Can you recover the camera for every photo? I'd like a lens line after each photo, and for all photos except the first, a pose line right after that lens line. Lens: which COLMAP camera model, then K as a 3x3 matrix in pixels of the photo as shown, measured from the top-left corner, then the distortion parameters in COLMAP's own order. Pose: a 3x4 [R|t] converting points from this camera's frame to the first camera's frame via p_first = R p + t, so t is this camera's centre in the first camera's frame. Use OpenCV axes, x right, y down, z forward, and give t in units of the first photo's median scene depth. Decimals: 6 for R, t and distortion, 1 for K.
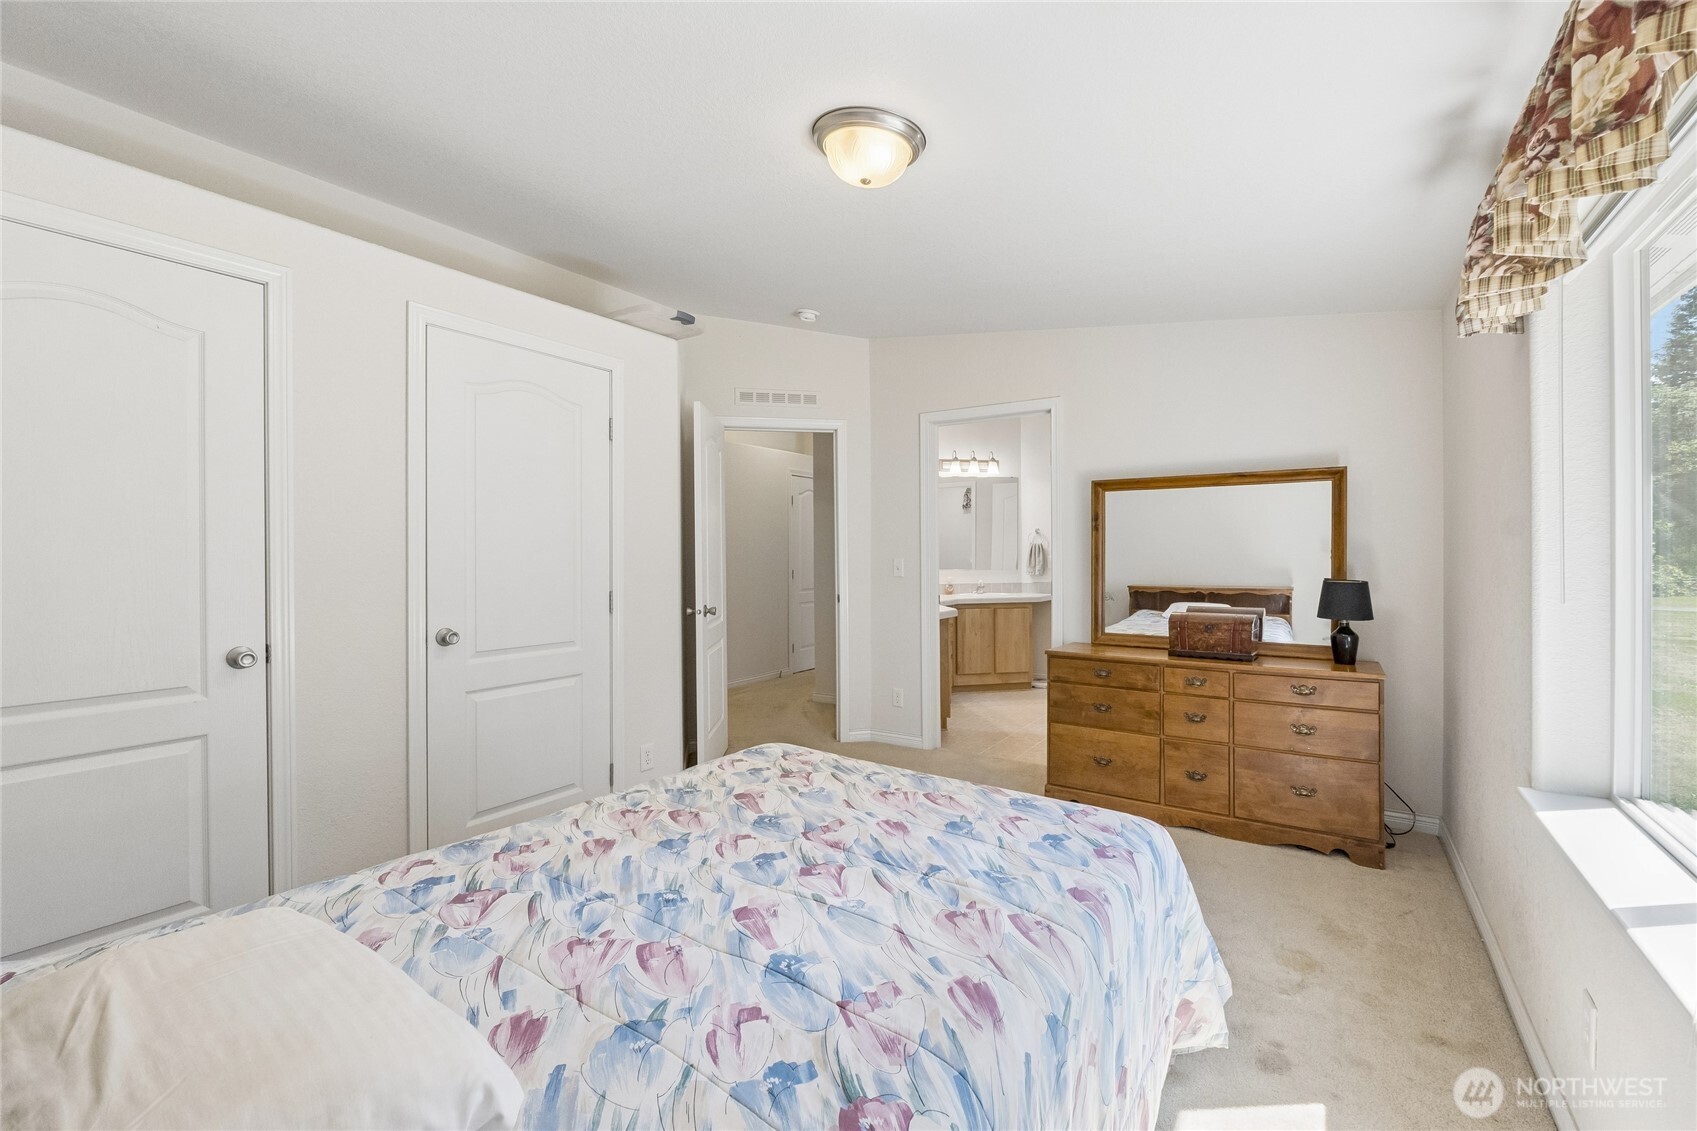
lens RADIAL K [[721.1, 0, 851.2], [0, 721.1, 558.5], [0, 0, 1]] dist [-0.009100, -0.000104]
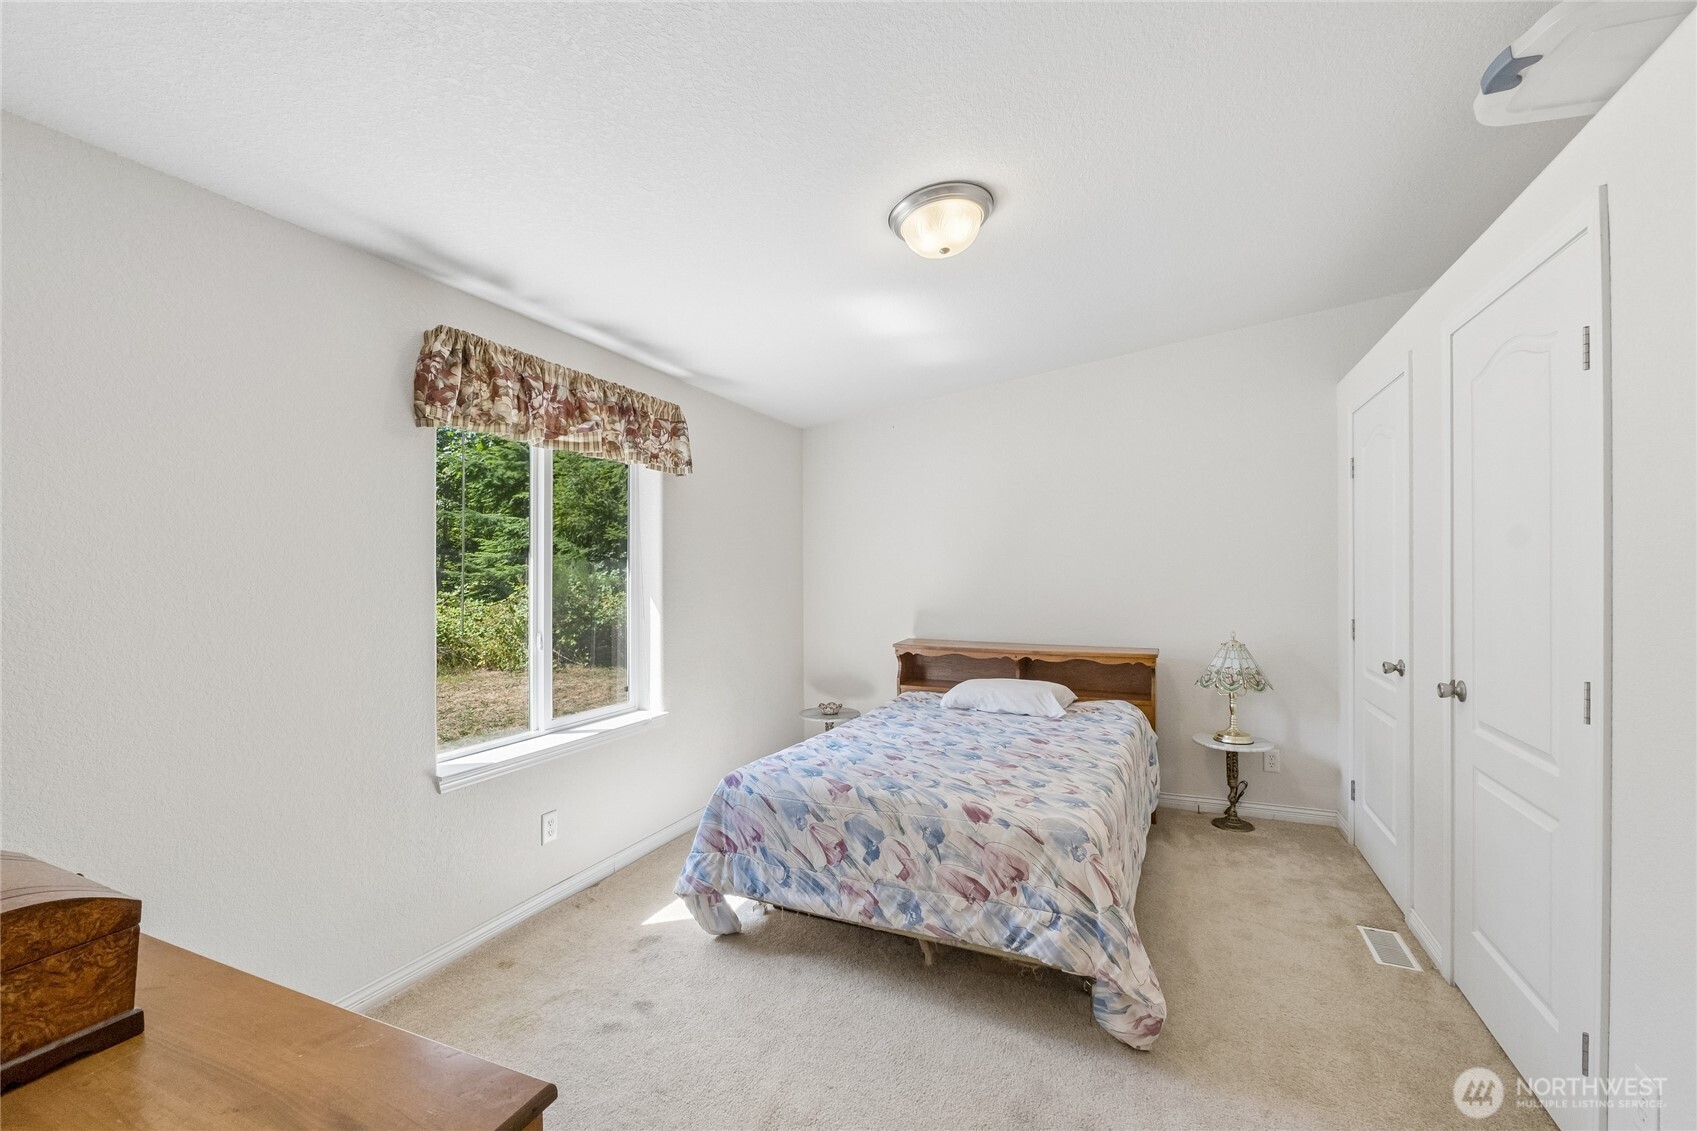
lens RADIAL K [[721.1, 0, 859.8], [0, 721.1, 573.9], [0, 0, 1]] dist [-0.009100, -0.000104]
pose [[-0.981976, 0.008135, -0.188829, 0.396794], [0.007528, 0.999964, 0.003933, -0.049792], [0.188854, 0.002441, -0.982002, 2.307724]]
